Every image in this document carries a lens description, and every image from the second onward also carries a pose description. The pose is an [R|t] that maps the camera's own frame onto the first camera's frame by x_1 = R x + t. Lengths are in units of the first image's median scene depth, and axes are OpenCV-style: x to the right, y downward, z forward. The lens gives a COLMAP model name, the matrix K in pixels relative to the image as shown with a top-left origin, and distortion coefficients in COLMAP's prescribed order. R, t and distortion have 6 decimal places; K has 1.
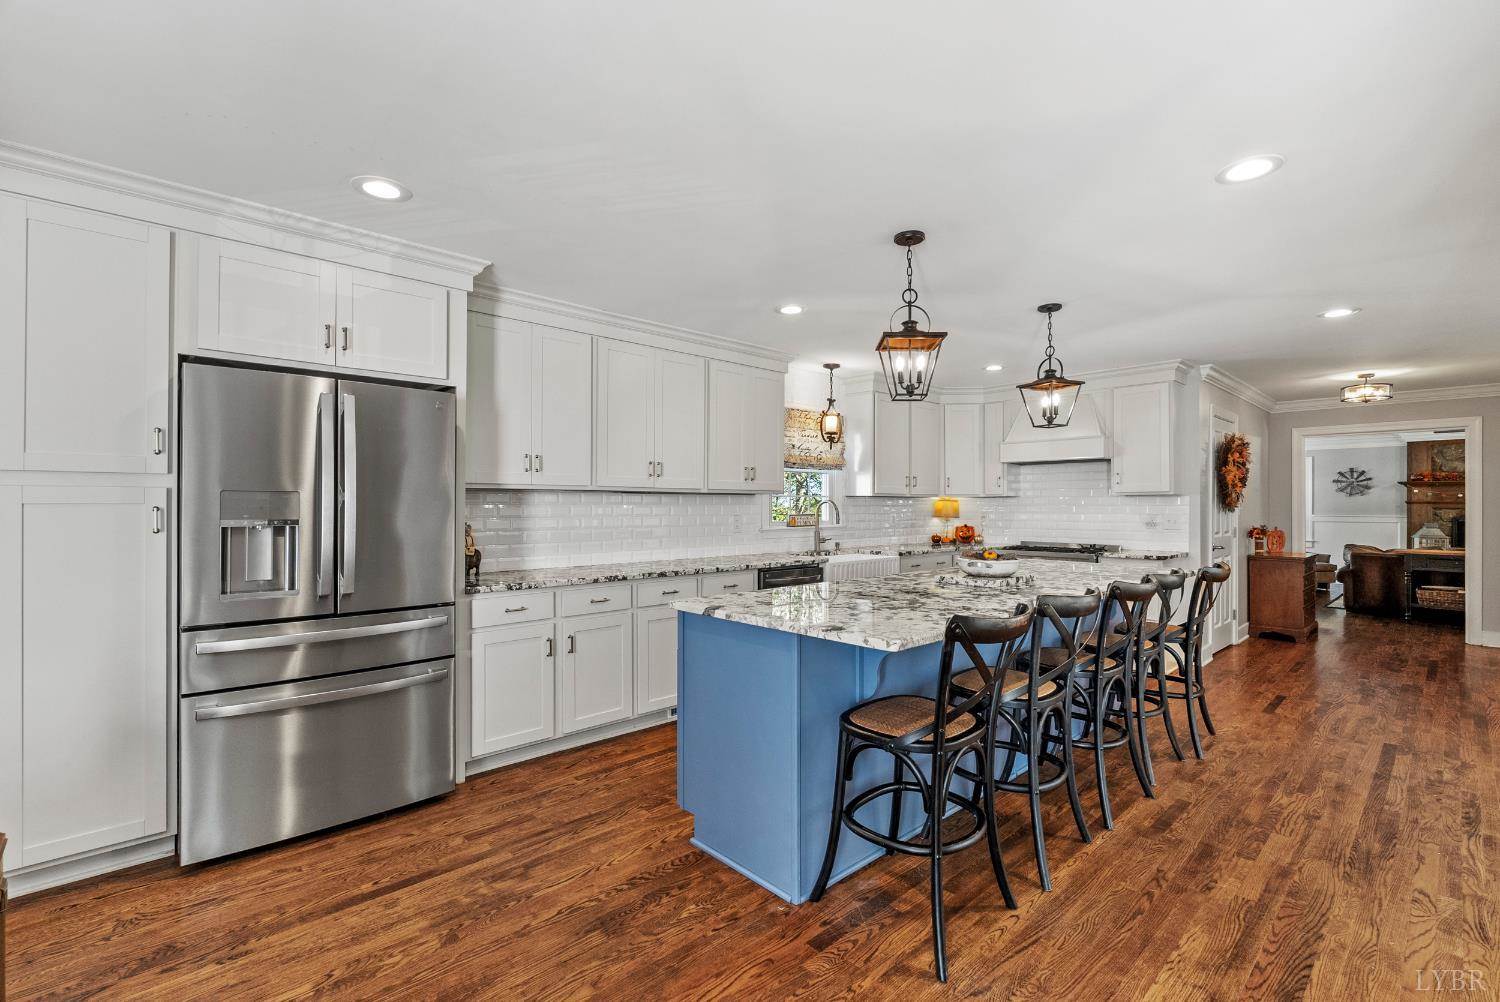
lens RADIAL K [[663.8, 0, 754.3], [0, 663.8, 498.9], [0, 0, 1]] dist [-0.000674, -0.000209]
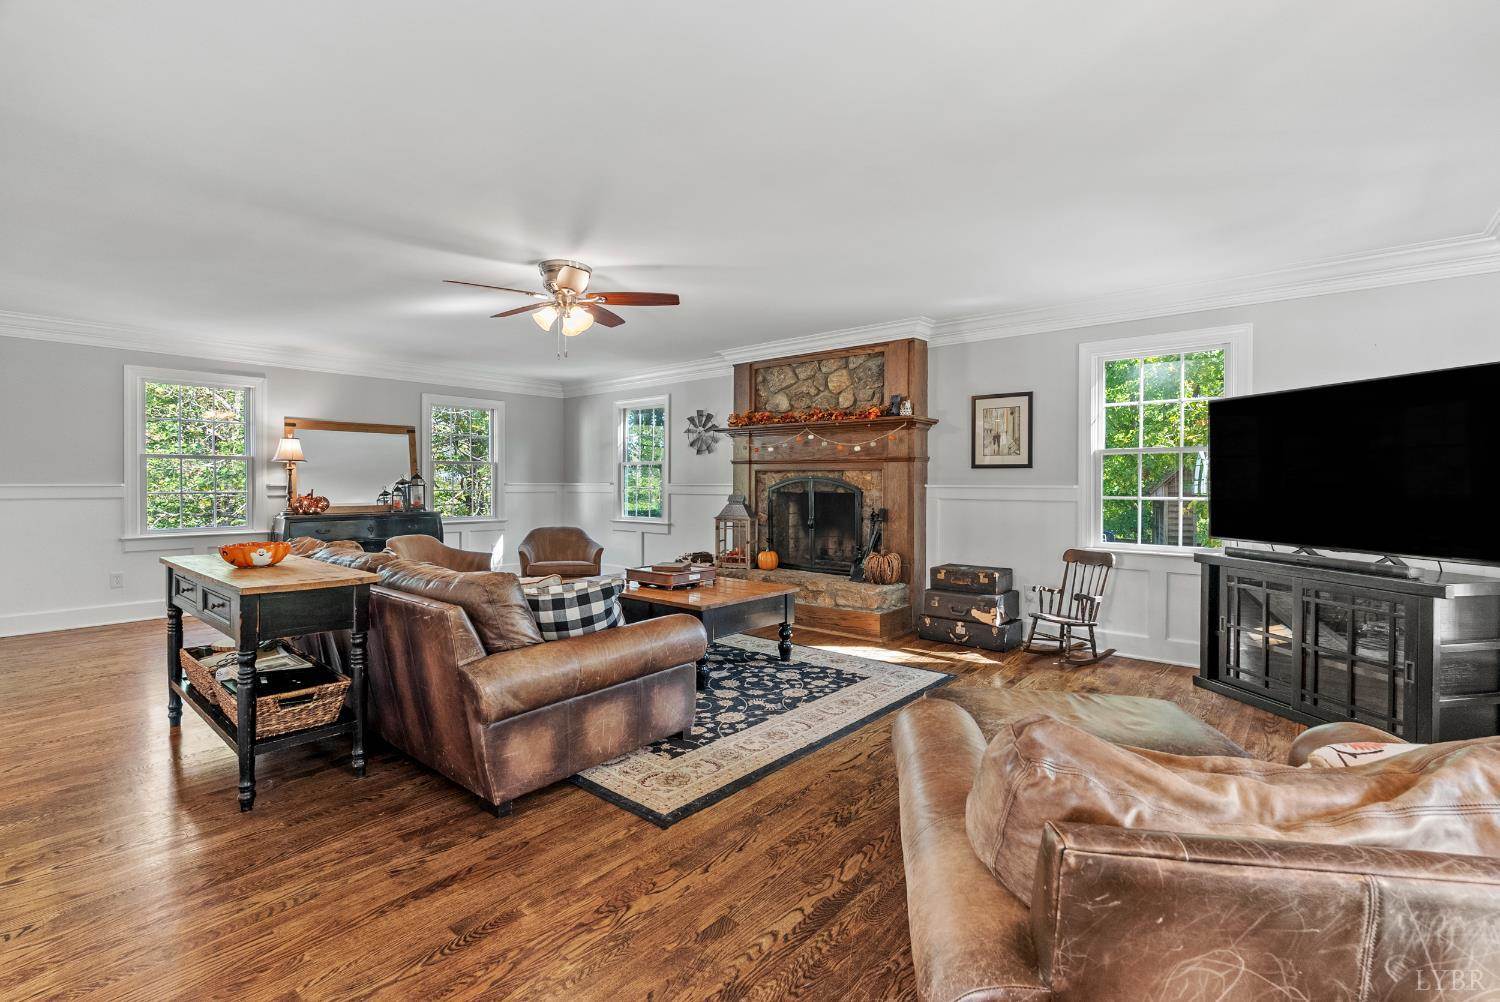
lens RADIAL K [[663.8, 0, 754.3], [0, 663.8, 498.9], [0, 0, 1]] dist [-0.000674, -0.000209]
pose [[0.993457, -0.002941, 0.114165, 1.464871], [-0.001132, 0.999365, 0.035604, 0.027500], [-0.114197, -0.035500, 0.992824, 0.590070]]
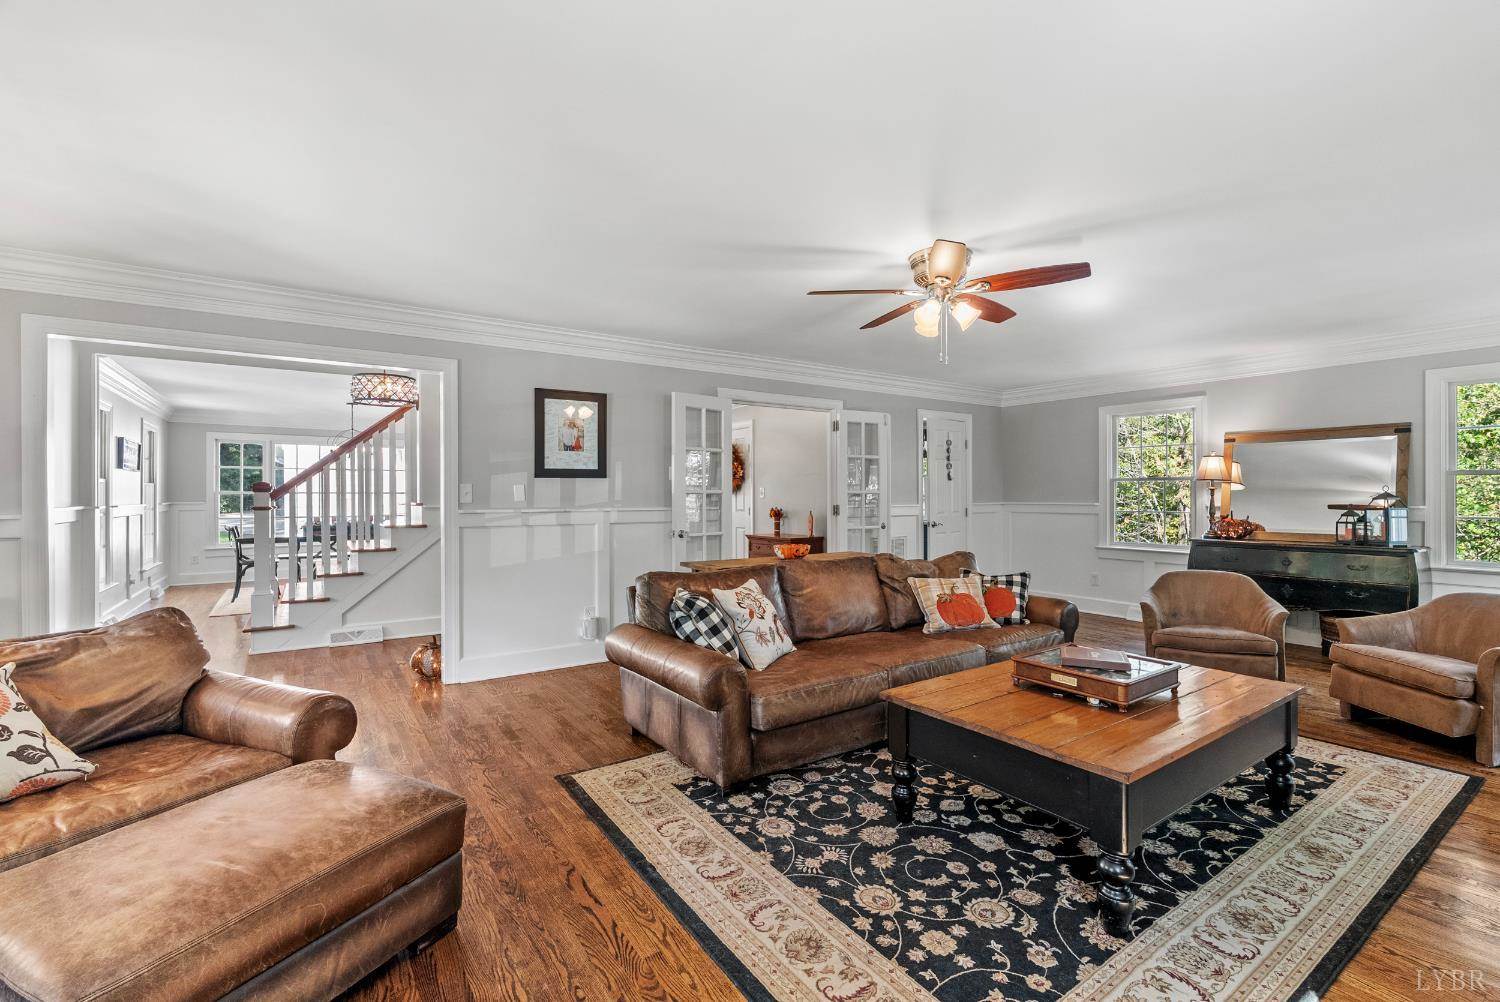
lens RADIAL K [[663.8, 0, 754.3], [0, 663.8, 498.9], [0, 0, 1]] dist [-0.000674, -0.000209]
pose [[-0.148805, 0.004831, -0.988855, 1.878136], [0.010040, 0.999944, 0.003374, 0.023642], [0.988816, -0.009426, -0.148845, 1.132828]]
